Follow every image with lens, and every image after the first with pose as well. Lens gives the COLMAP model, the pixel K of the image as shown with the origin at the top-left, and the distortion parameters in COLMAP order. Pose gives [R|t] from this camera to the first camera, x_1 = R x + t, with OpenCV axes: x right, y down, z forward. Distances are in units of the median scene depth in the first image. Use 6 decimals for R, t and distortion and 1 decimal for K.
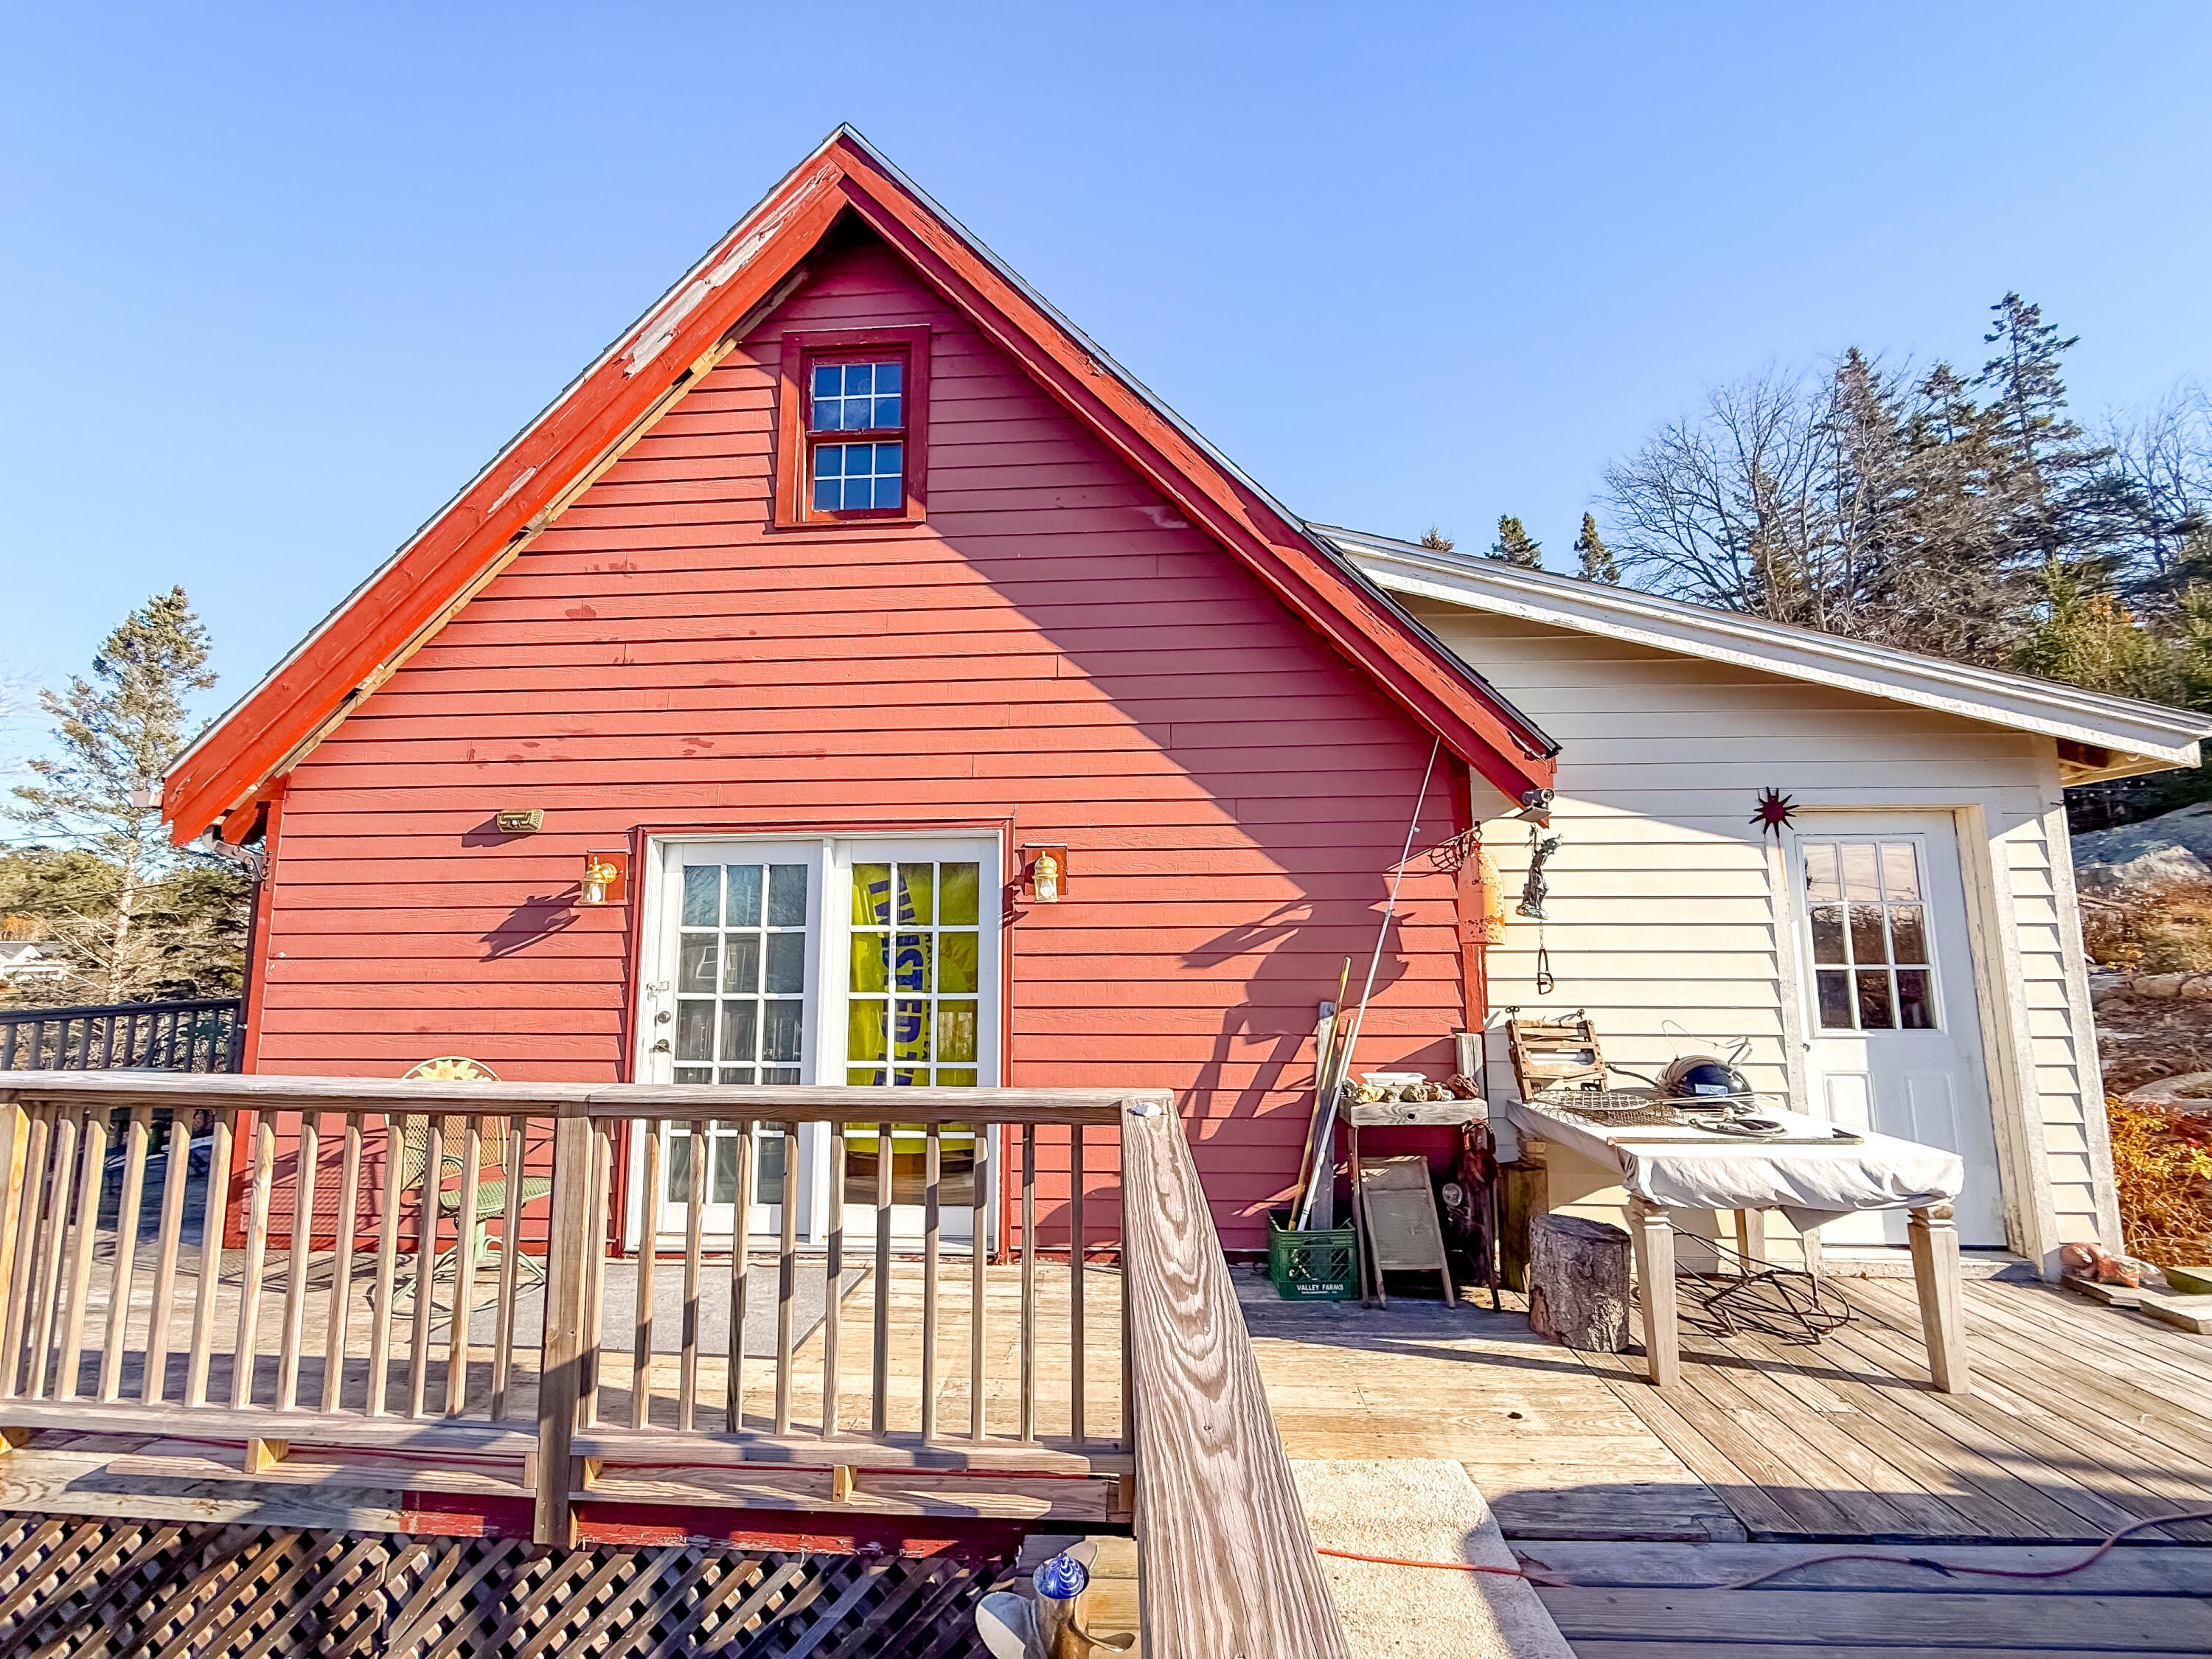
lens RADIAL K [[881.9, 0, 1096.2], [0, 881.9, 817.1], [0, 0, 1]] dist [-0.001906, -0.000441]
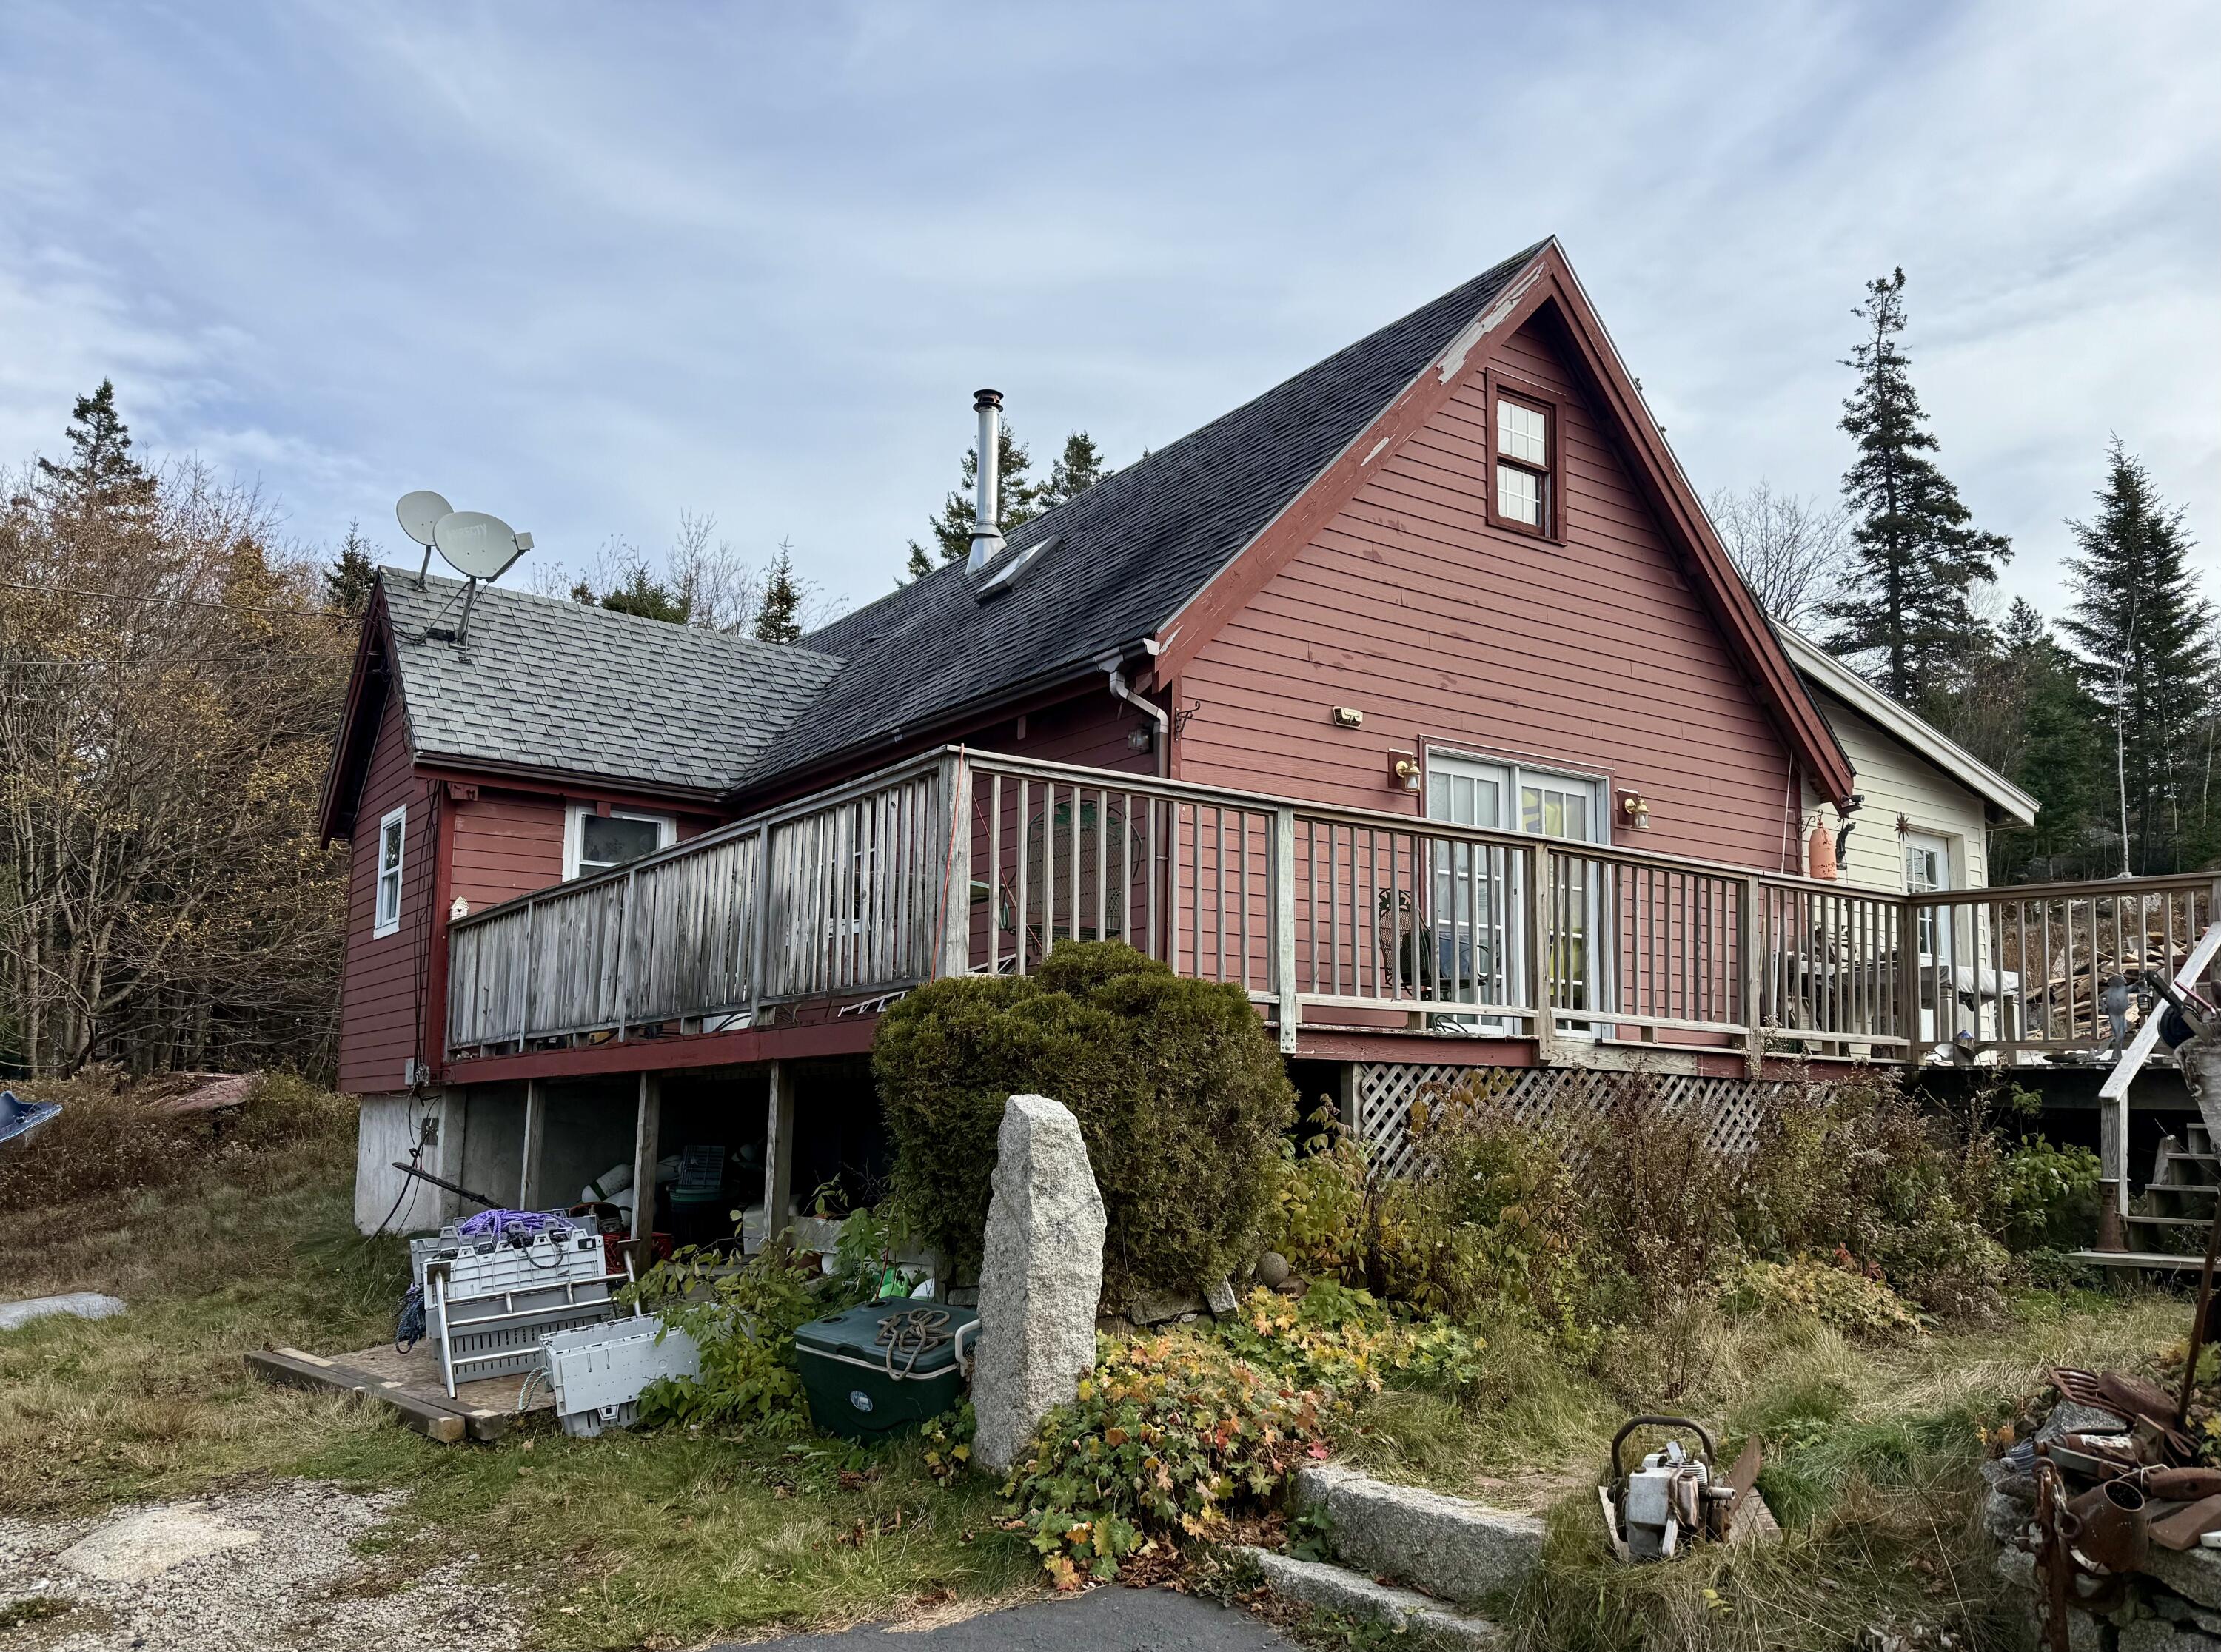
lens RADIAL K [[1701.7, 0, 1115.9], [0, 1701.7, 894.1], [0, 0, 1]] dist [0.068253, -0.104677]
pose [[0.784957, 0.095654, 0.612122, -2.385449], [-0.102527, 0.994443, -0.023923, 0.347882], [-0.611008, -0.043980, 0.790402, -0.718818]]
